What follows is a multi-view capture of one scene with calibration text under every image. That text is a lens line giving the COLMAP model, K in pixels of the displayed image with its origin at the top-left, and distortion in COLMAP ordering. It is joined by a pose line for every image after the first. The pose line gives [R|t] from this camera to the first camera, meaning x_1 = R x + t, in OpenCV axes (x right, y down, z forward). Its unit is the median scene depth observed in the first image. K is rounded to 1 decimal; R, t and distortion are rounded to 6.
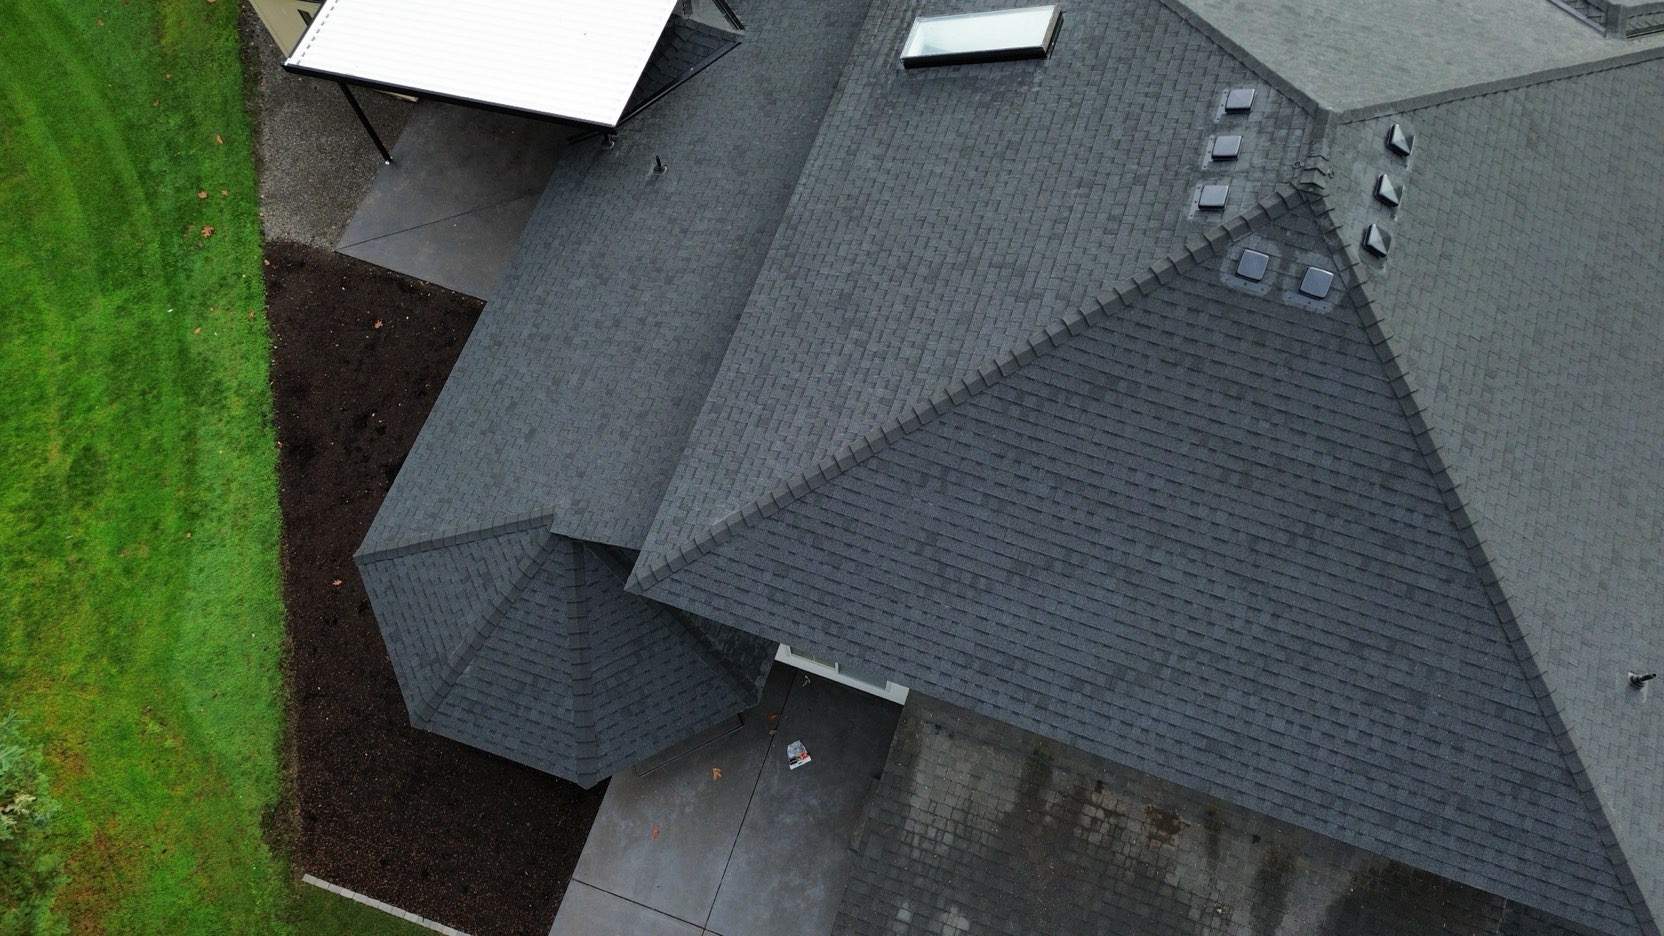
lens RADIAL K [[1187.7, 0, 839.3], [0, 1187.7, 474.5], [0, 0, 1]] dist [0.076412, -0.069399]
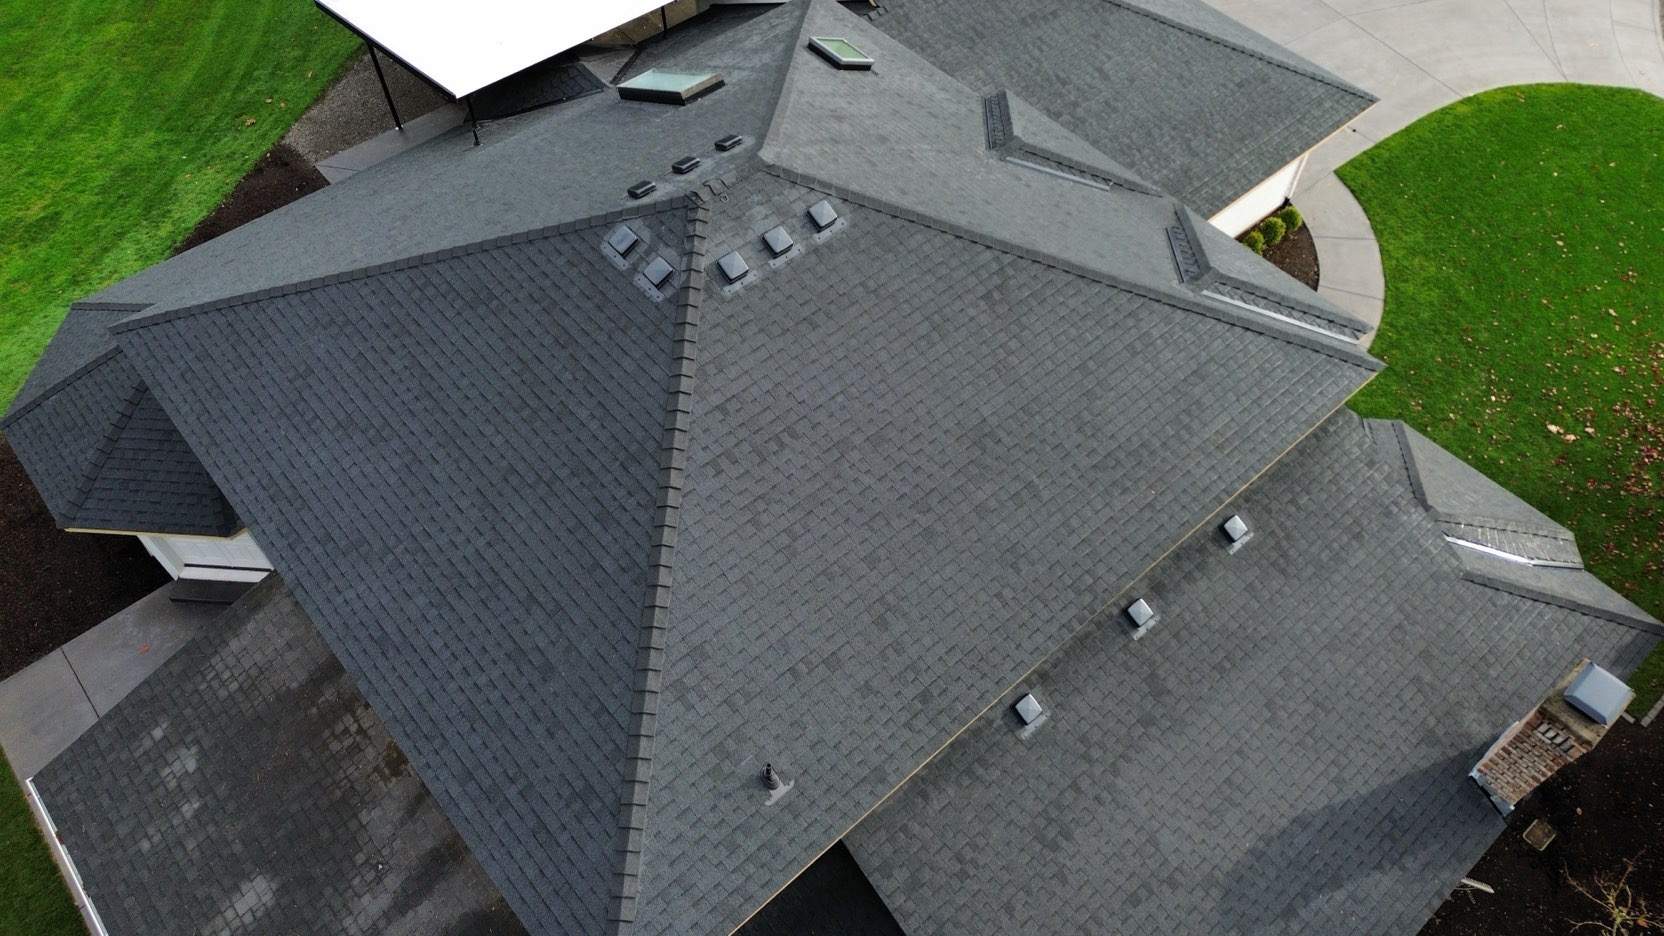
lens RADIAL K [[1187.7, 0, 832.8], [0, 1187.7, 468.3], [0, 0, 1]] dist [0.076412, -0.069399]
pose [[0.866524, 0.405336, -0.291272, 0.654561], [-0.469353, 0.860254, -0.199176, 0.094161], [0.169834, 0.309300, 0.935676, 0.057002]]
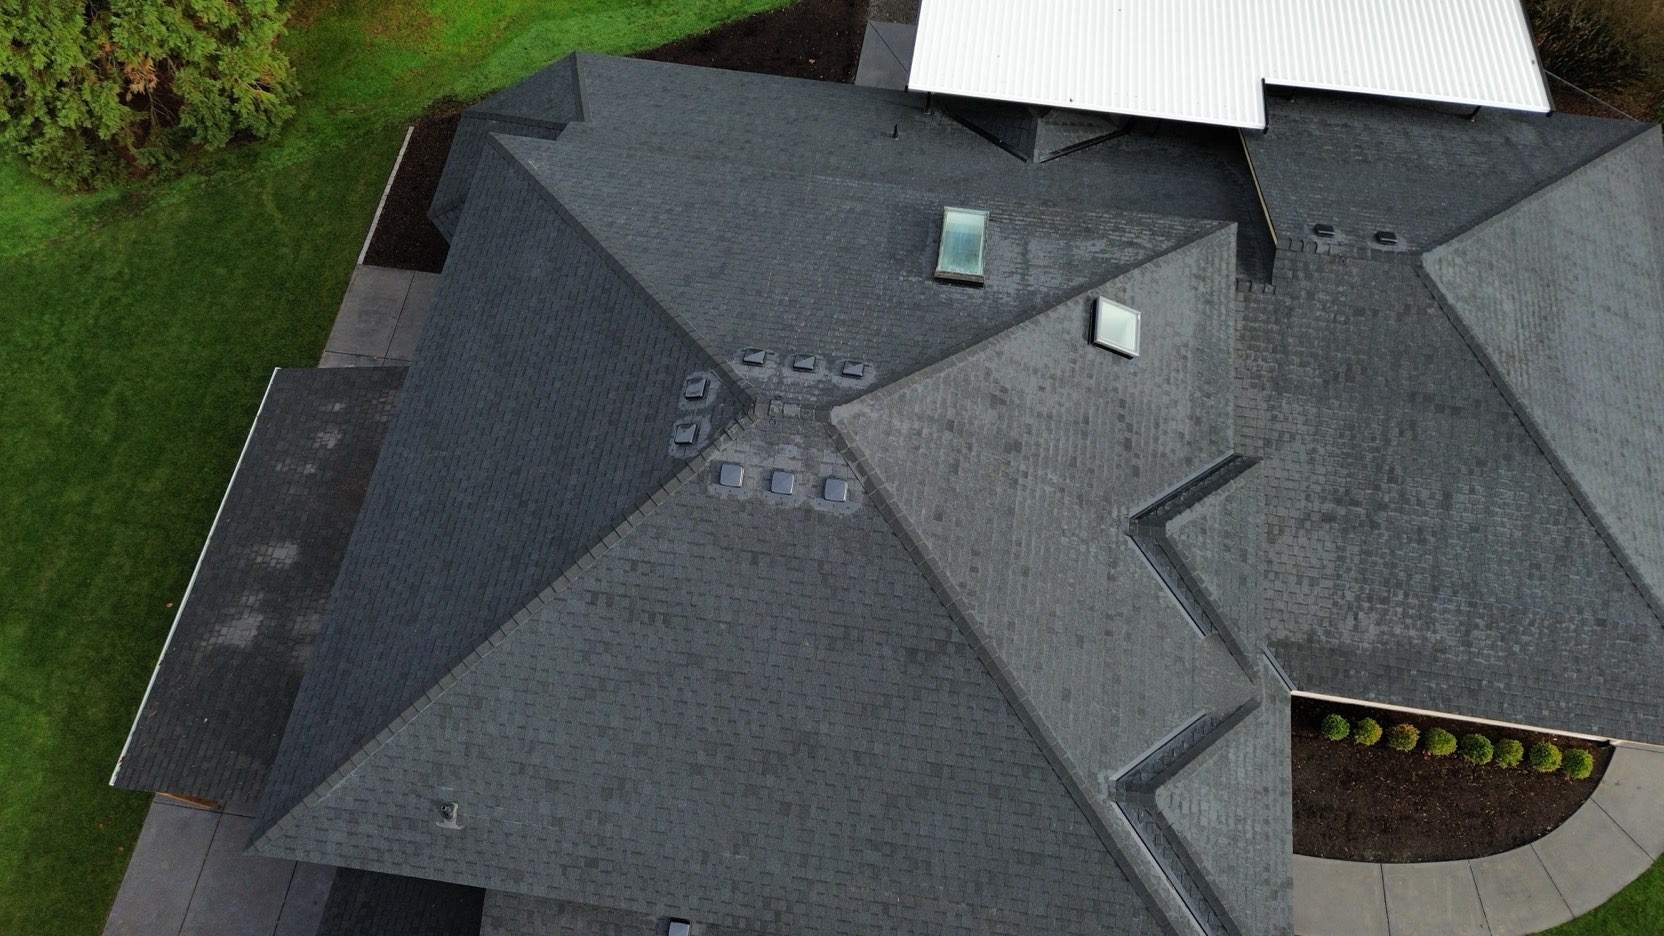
lens RADIAL K [[1187.7, 0, 823.4], [0, 1187.7, 456.7], [0, 0, 1]] dist [0.076412, -0.069399]
pose [[0.181726, 0.895268, -0.406781, 0.668301], [-0.917769, 0.302952, 0.256750, -0.423127], [0.353095, 0.326673, 0.876703, -0.003009]]
